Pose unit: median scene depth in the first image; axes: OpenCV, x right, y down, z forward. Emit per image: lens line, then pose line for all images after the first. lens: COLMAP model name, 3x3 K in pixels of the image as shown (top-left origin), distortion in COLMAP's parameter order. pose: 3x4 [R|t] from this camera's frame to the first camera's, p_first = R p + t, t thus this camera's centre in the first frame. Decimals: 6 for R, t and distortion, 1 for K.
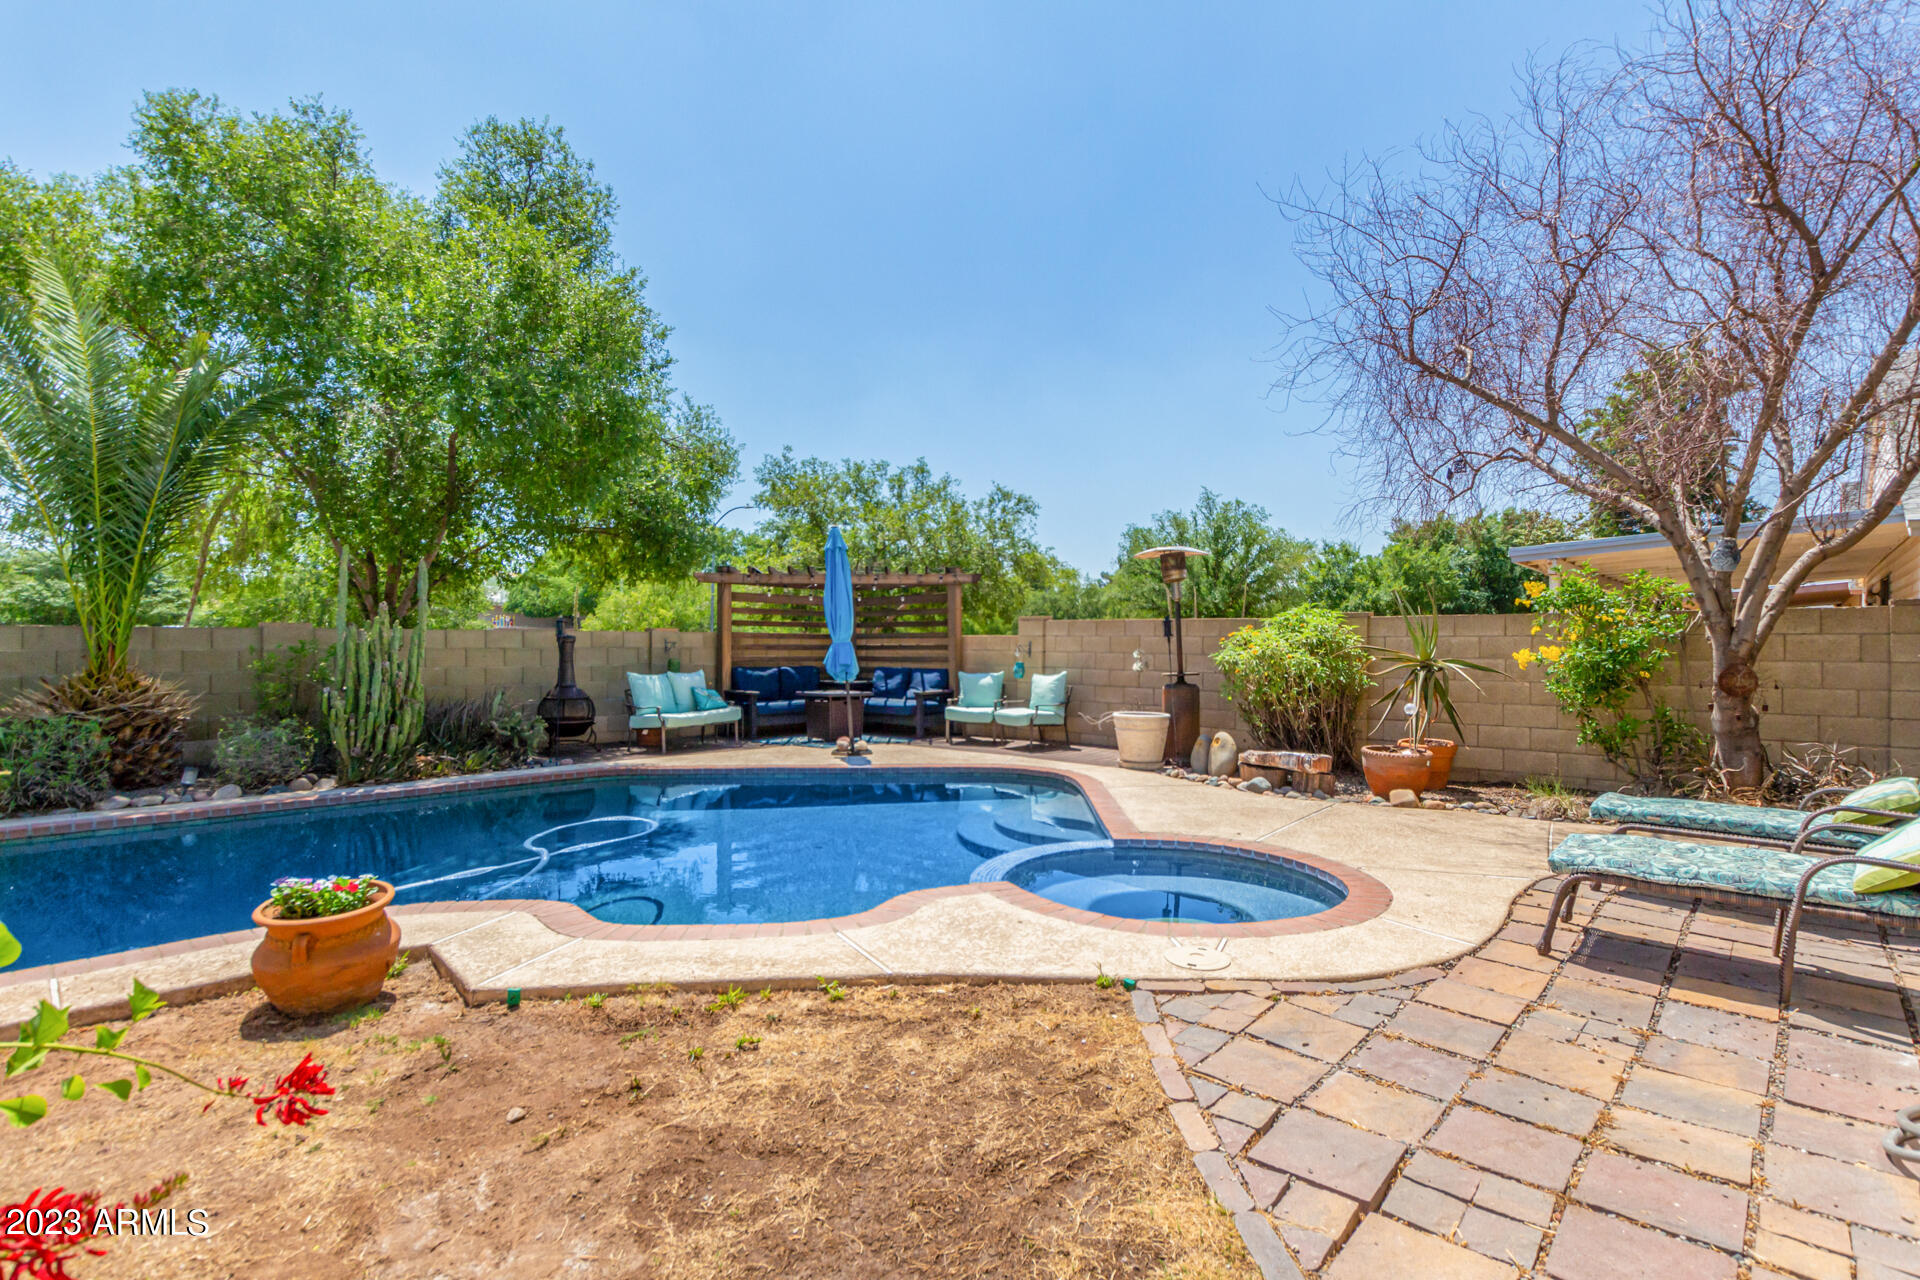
lens RADIAL K [[907.3, 0, 950.4], [0, 907.3, 635.5], [0, 0, 1]] dist [0.012076, -0.001911]
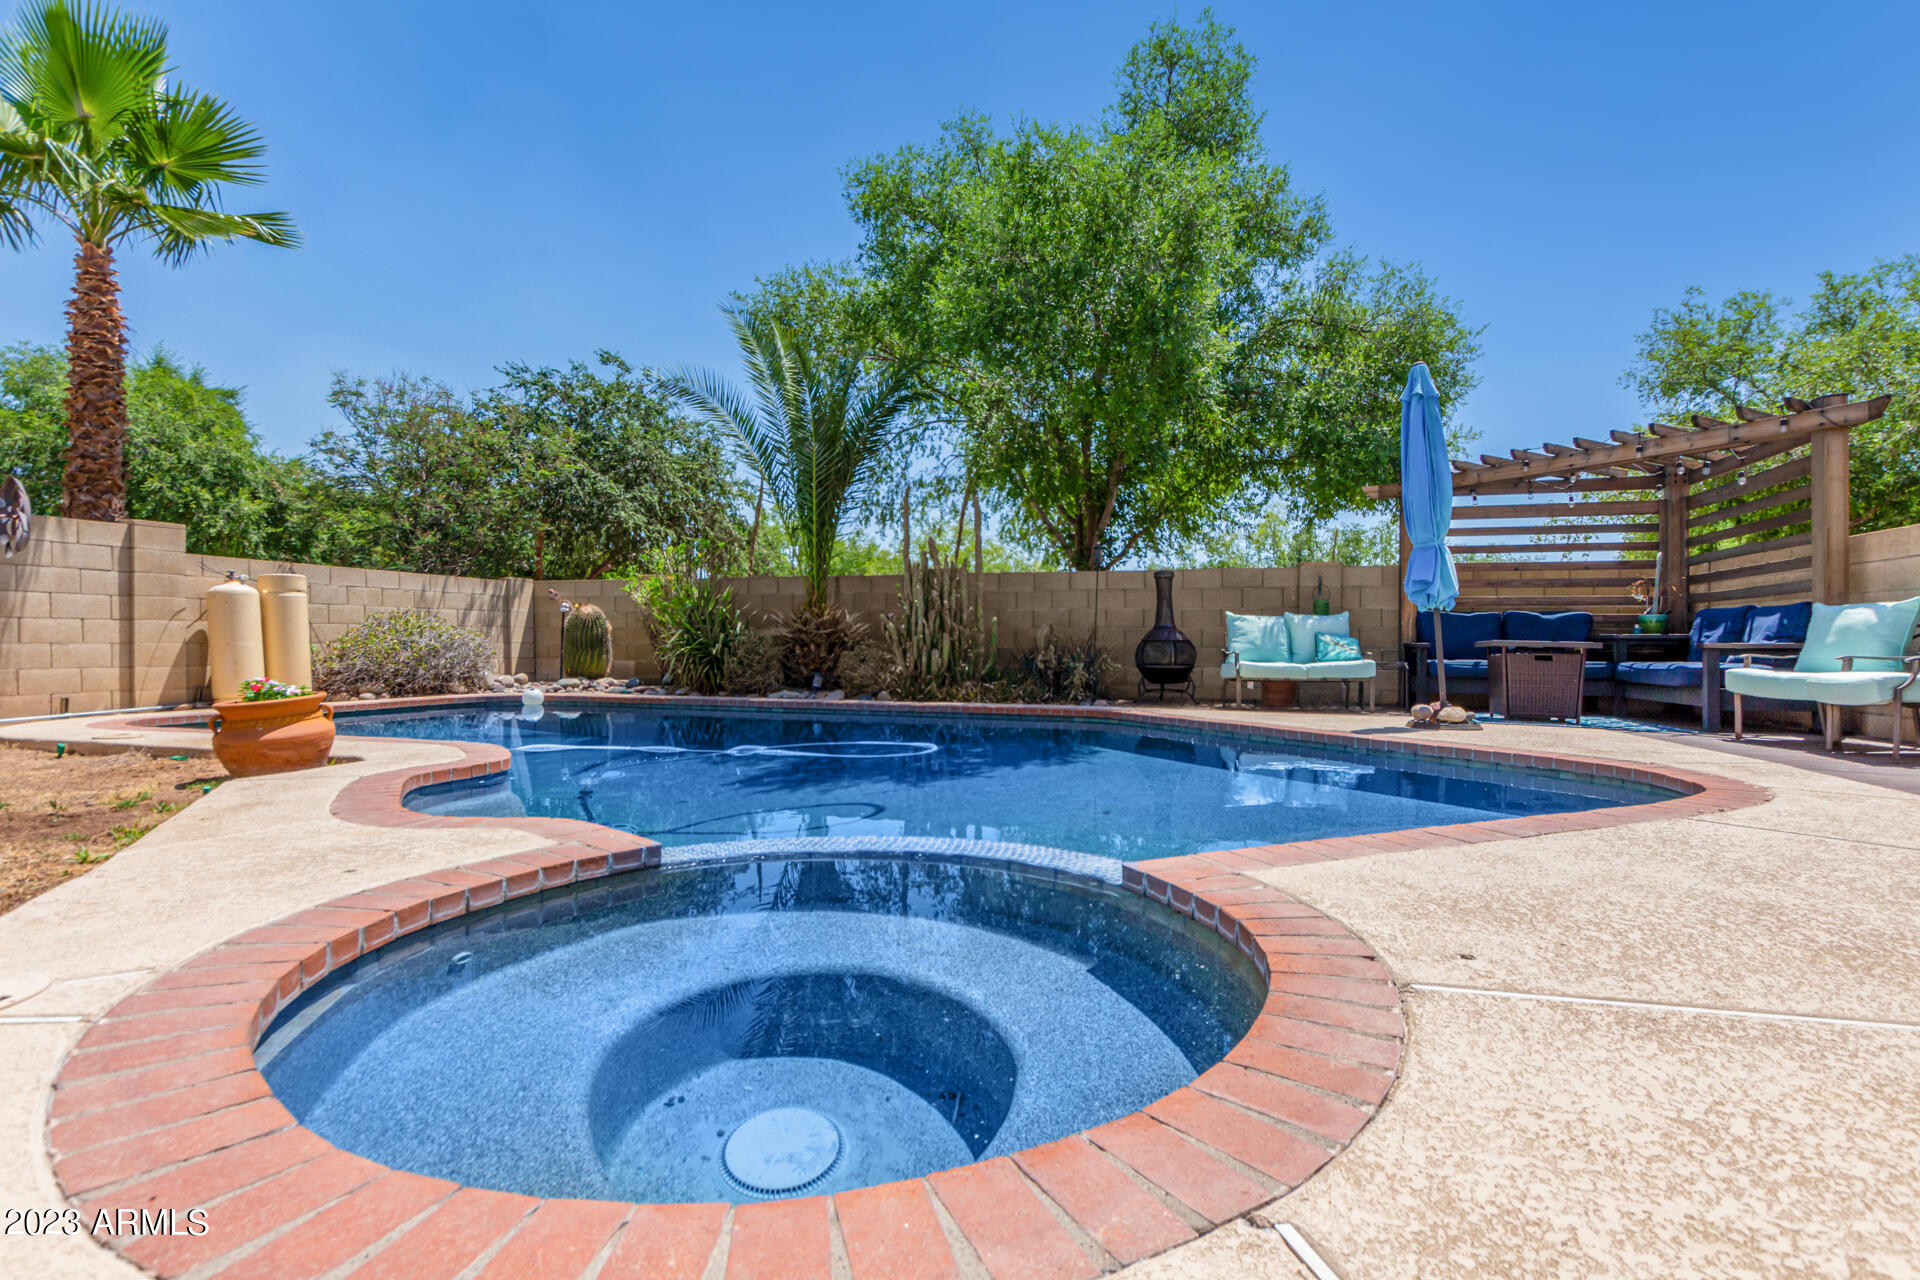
lens RADIAL K [[907.3, 0, 966.4], [0, 907.3, 633.2], [0, 0, 1]] dist [0.012076, -0.001911]
pose [[0.442776, -0.007018, -0.896605, 0.286789], [0.001386, 0.999974, -0.007143, 0.066691], [0.896631, 0.001920, 0.442774, 0.425496]]
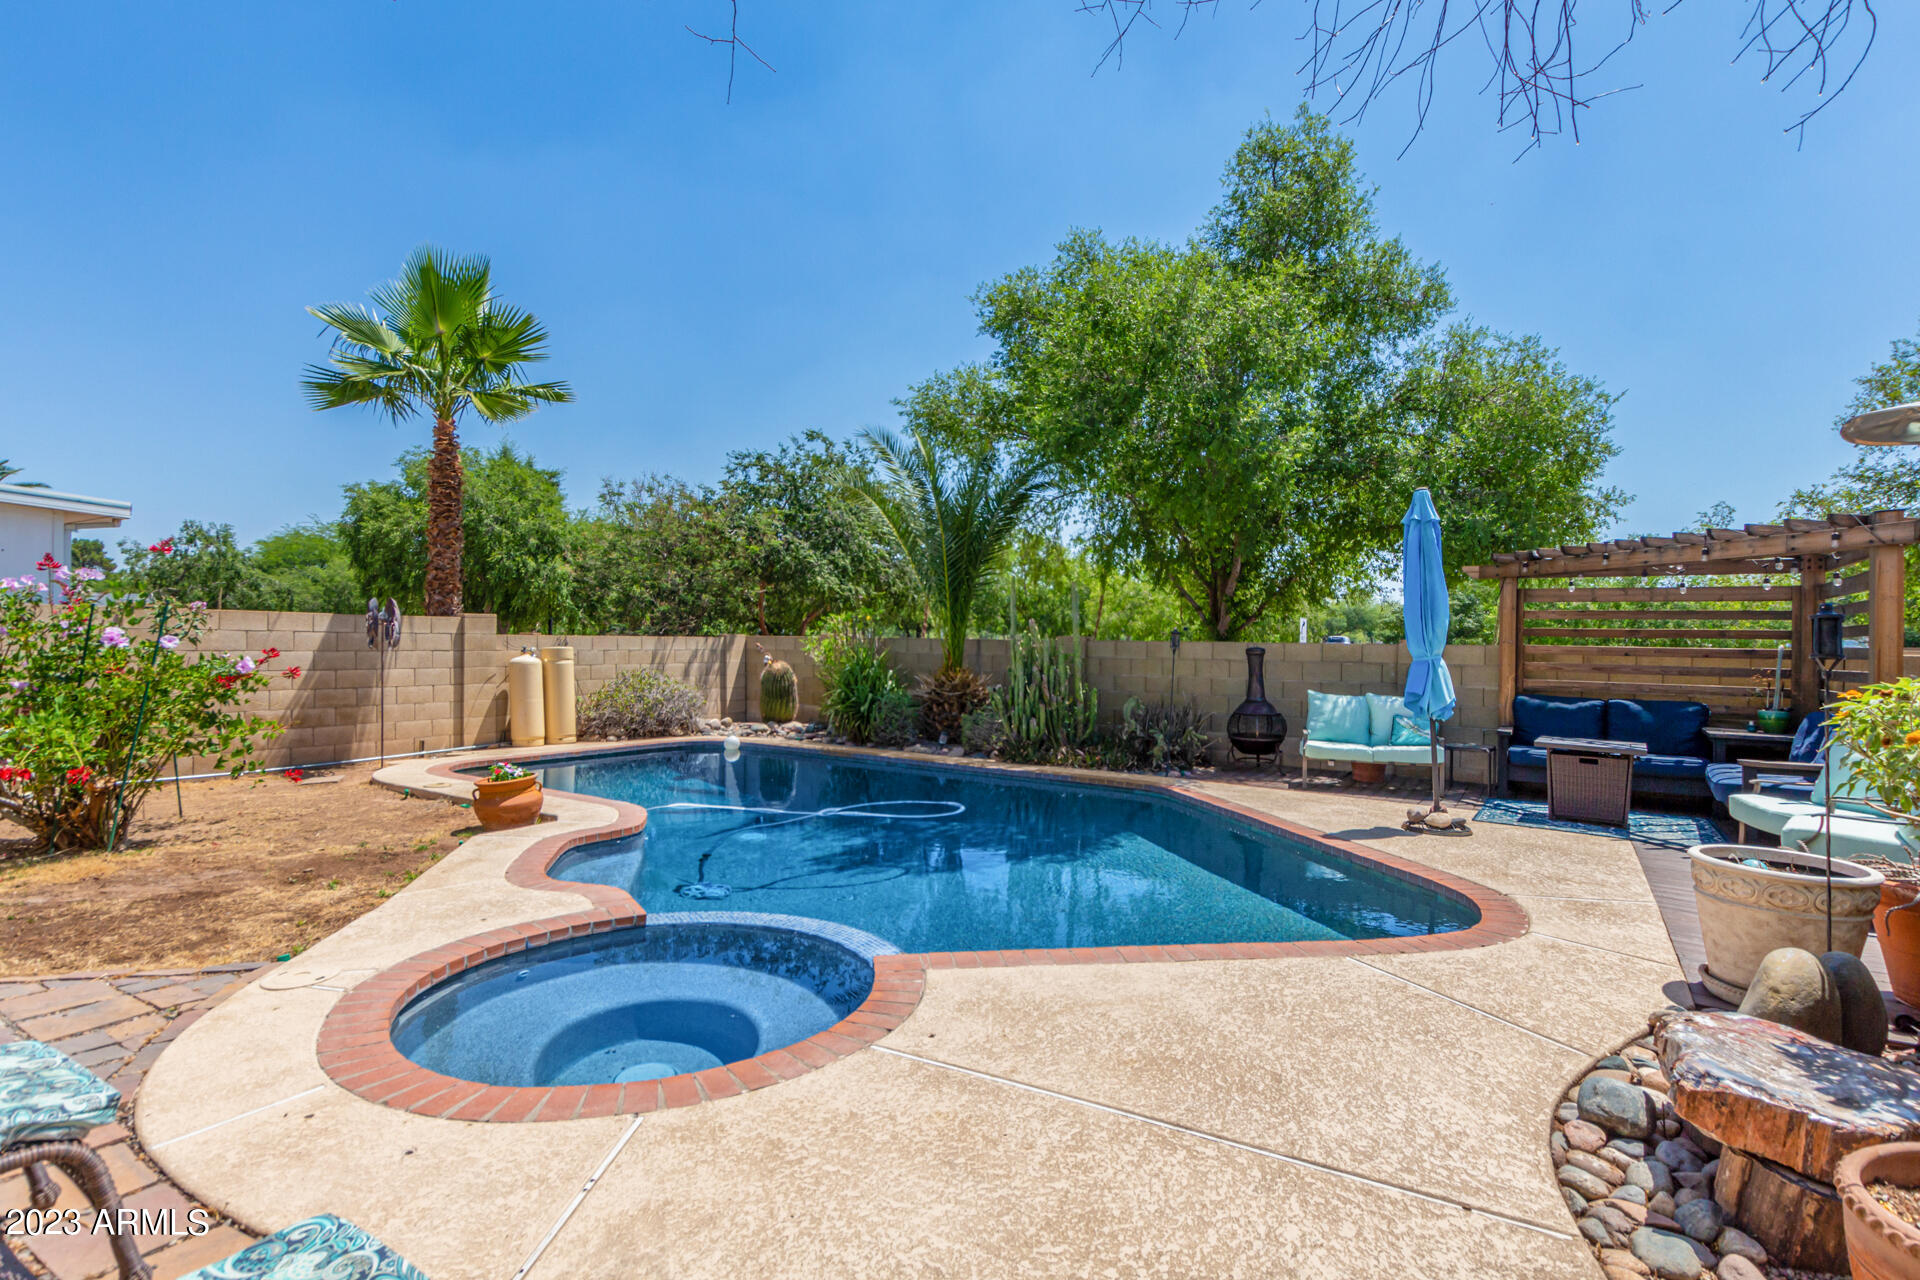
lens RADIAL K [[907.3, 0, 947.6], [0, 907.3, 644.9], [0, 0, 1]] dist [0.012076, -0.001911]
pose [[0.176333, -0.005518, -0.984315, 0.449122], [-0.009272, 0.999931, -0.007267, 0.006621], [0.984287, 0.010408, 0.176270, 0.510882]]
